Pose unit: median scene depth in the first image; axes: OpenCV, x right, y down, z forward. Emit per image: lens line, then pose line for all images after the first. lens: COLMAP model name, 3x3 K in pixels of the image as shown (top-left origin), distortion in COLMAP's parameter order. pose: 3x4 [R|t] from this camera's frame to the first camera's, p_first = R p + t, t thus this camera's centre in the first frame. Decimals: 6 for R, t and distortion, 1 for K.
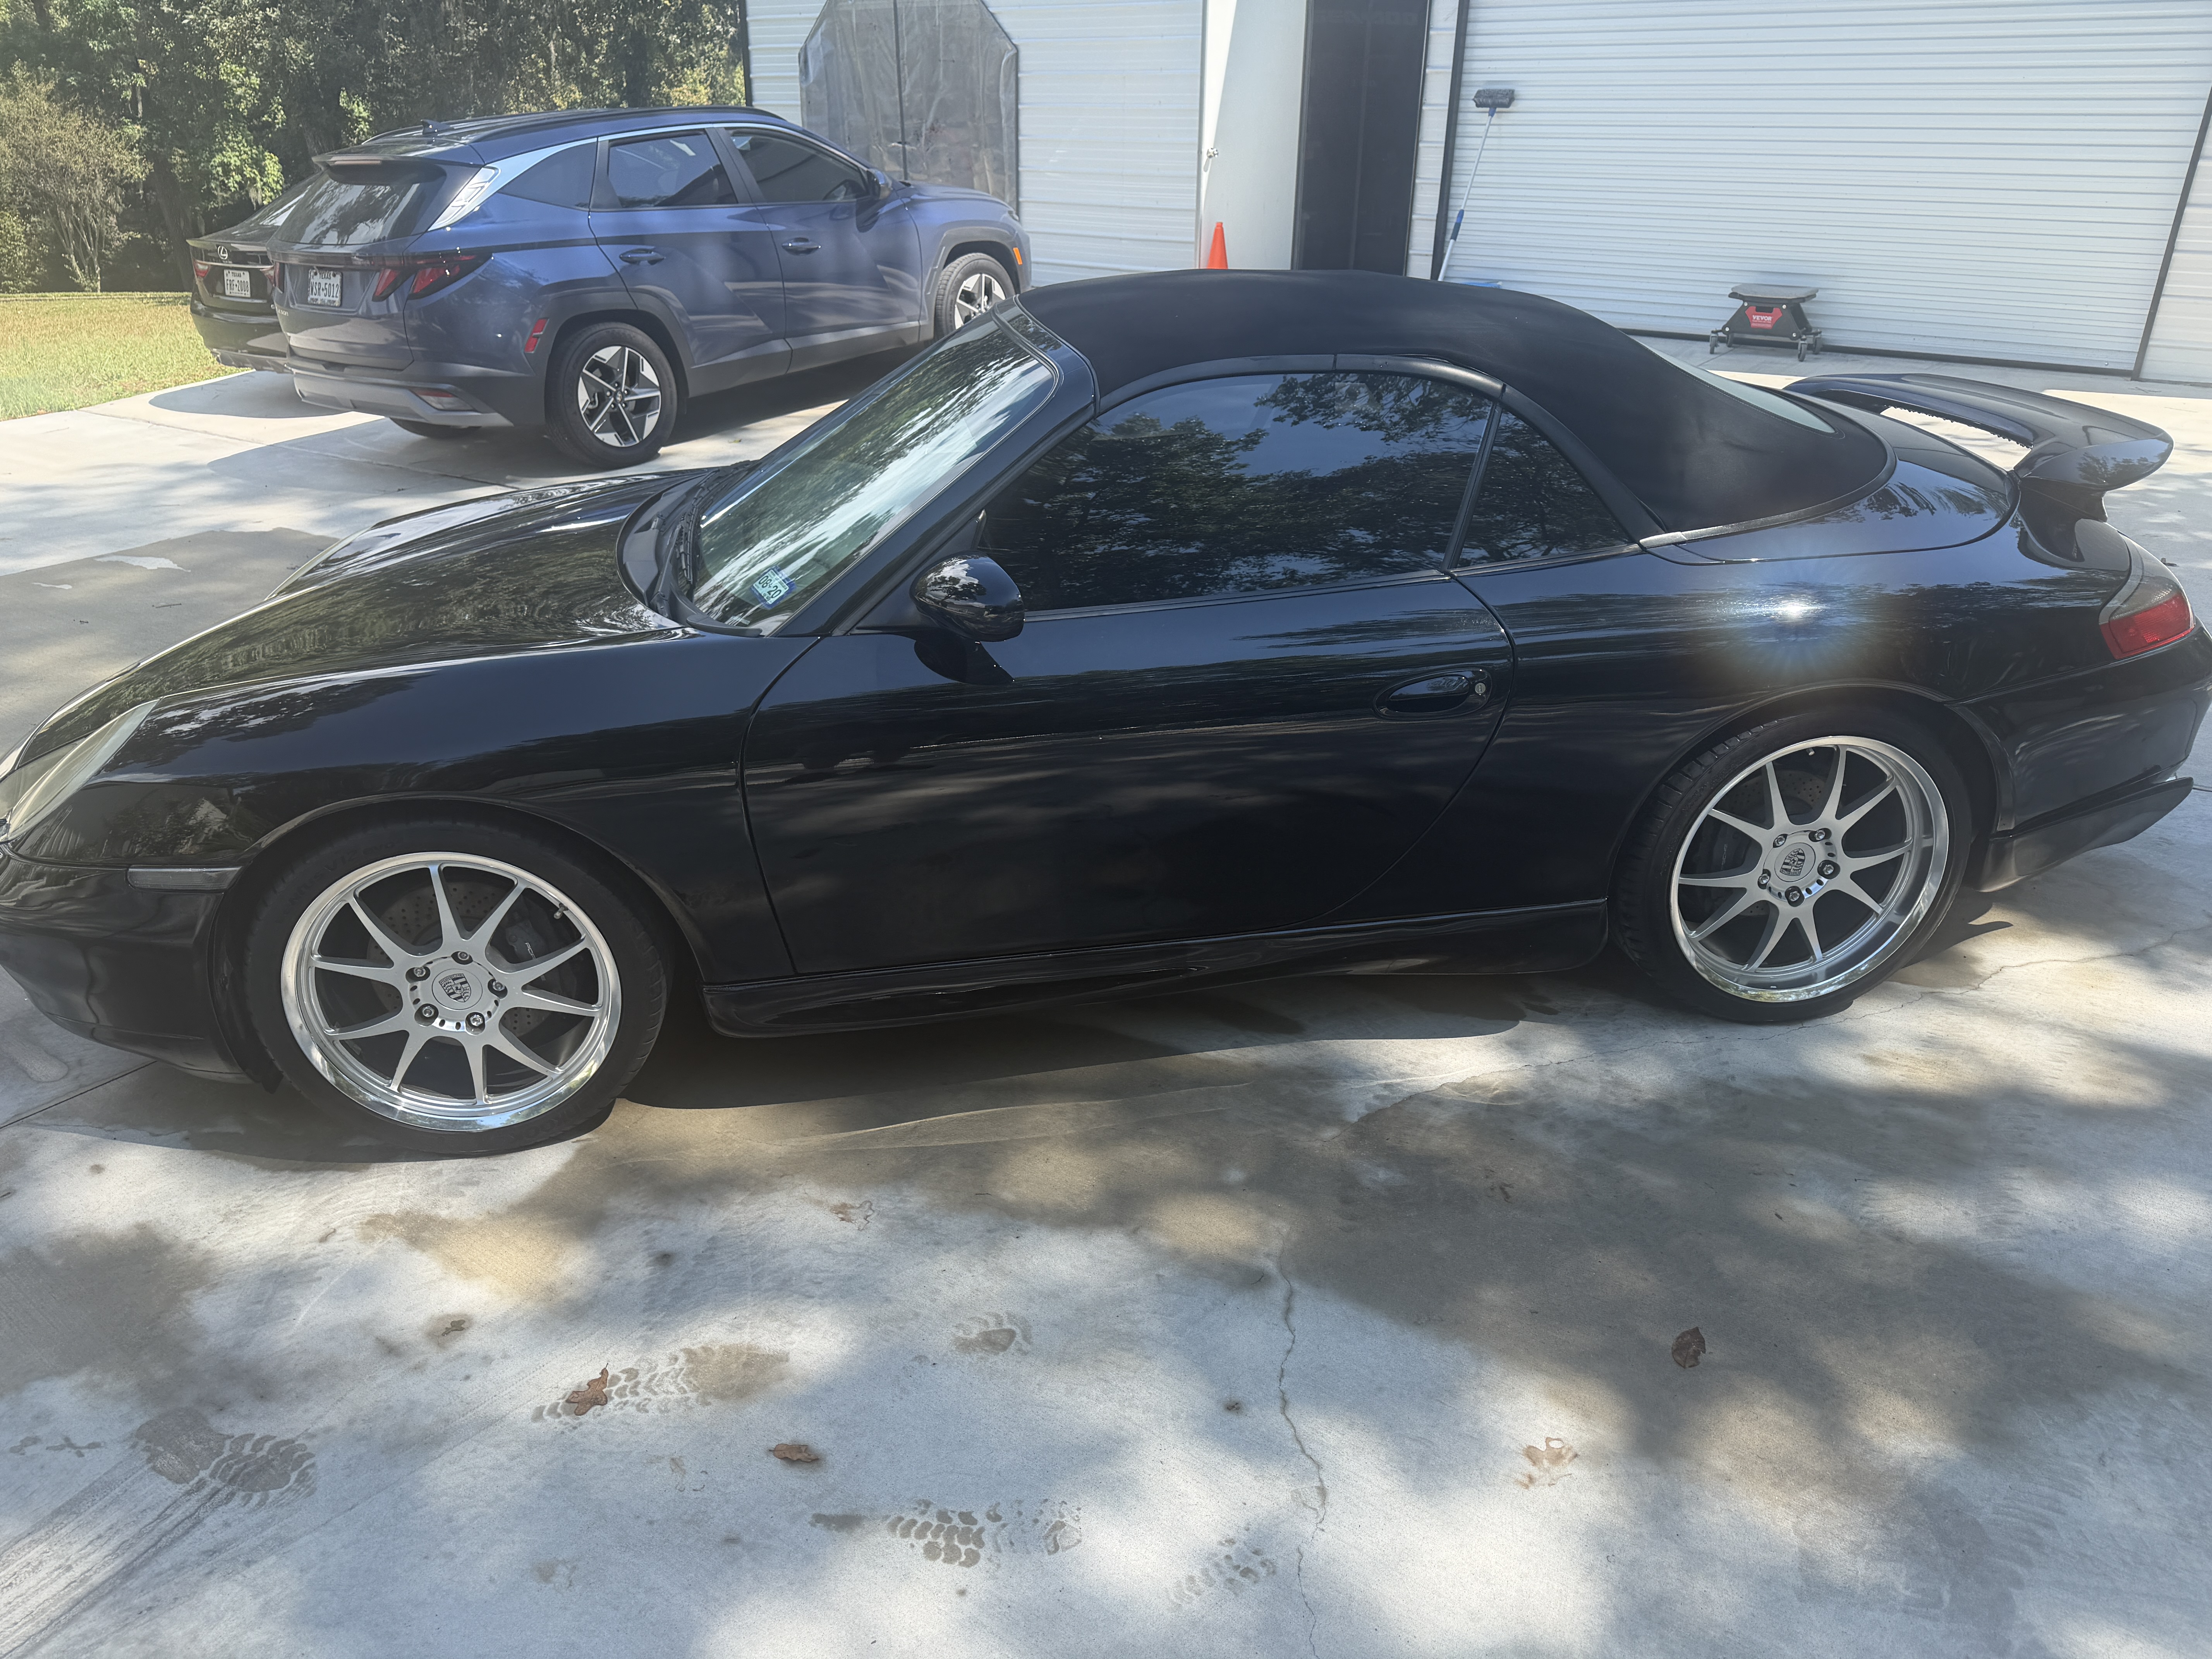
lens RADIAL K [[1531.1, 0, 1106.0], [0, 1531.1, 829.5], [0, 0, 1]] dist [-0.004457, -0.000741]
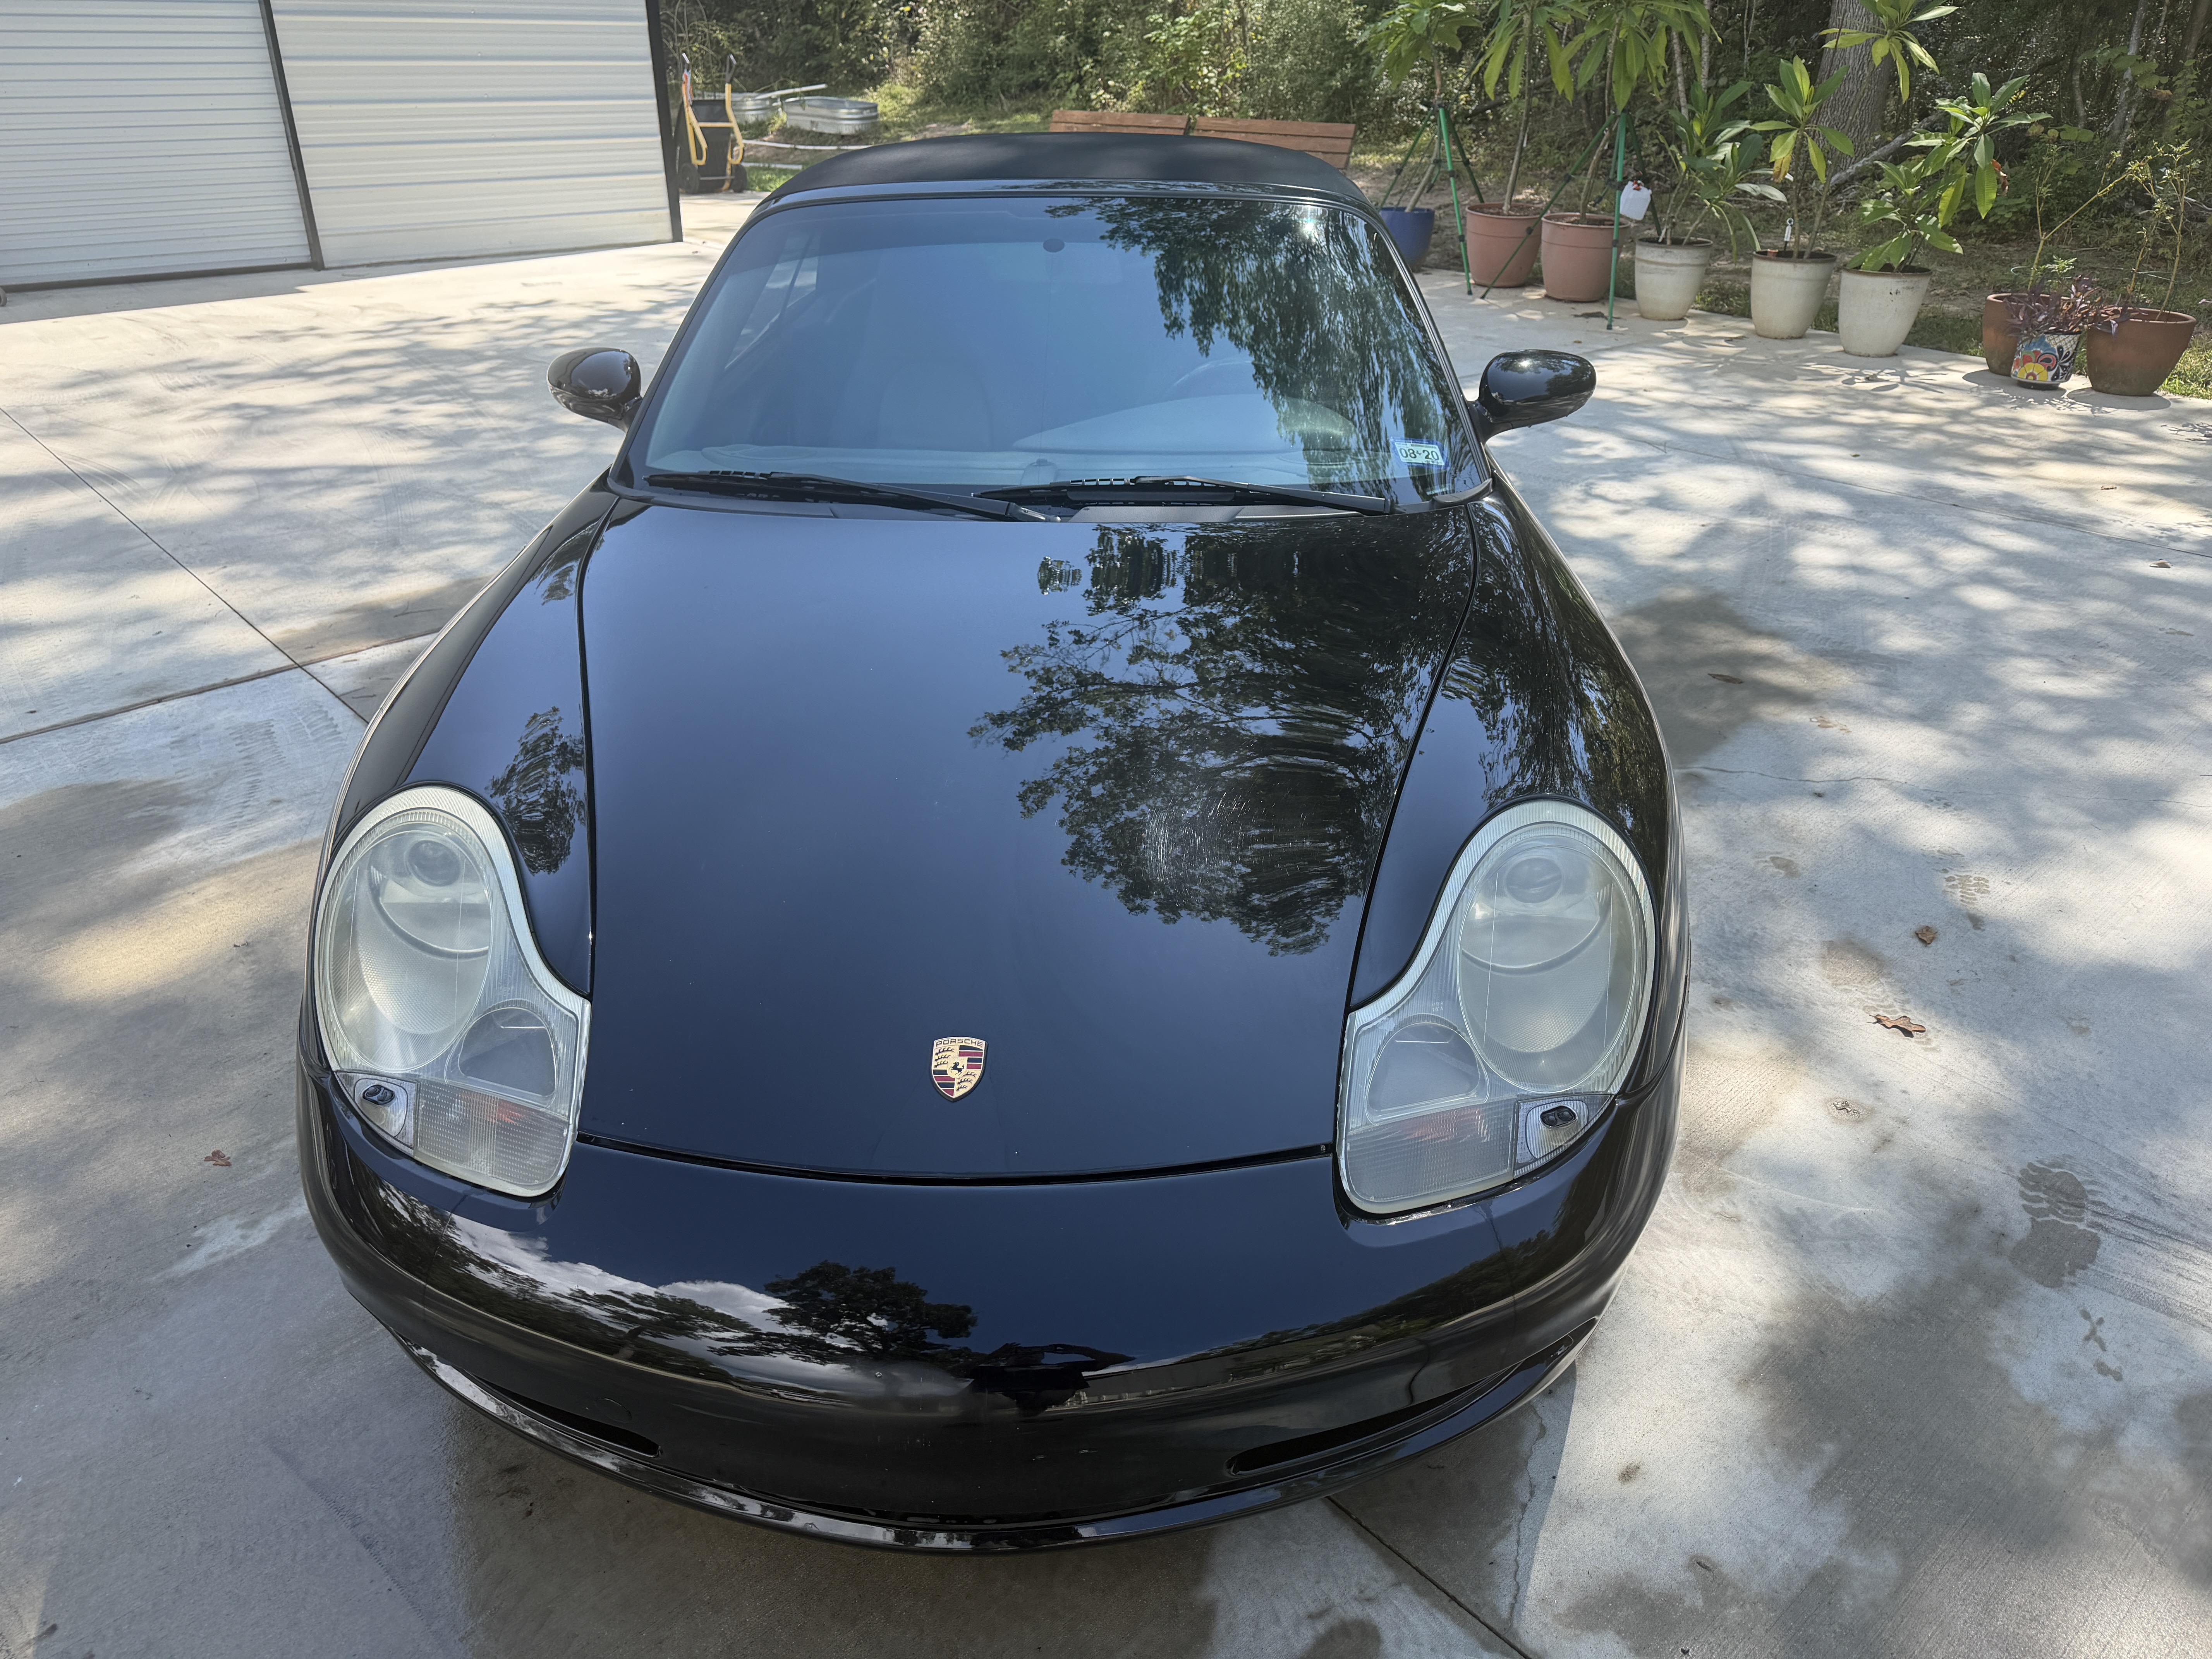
lens RADIAL K [[1560.7, 0, 1106.0], [0, 1560.7, 829.5], [0, 0, 1]] dist [0.003000, 0.000607]
pose [[0.183023, -0.440439, 0.878929, -1.529249], [0.413779, 0.845497, 0.337523, -0.454102], [-0.891790, 0.301908, 0.336990, 1.138347]]
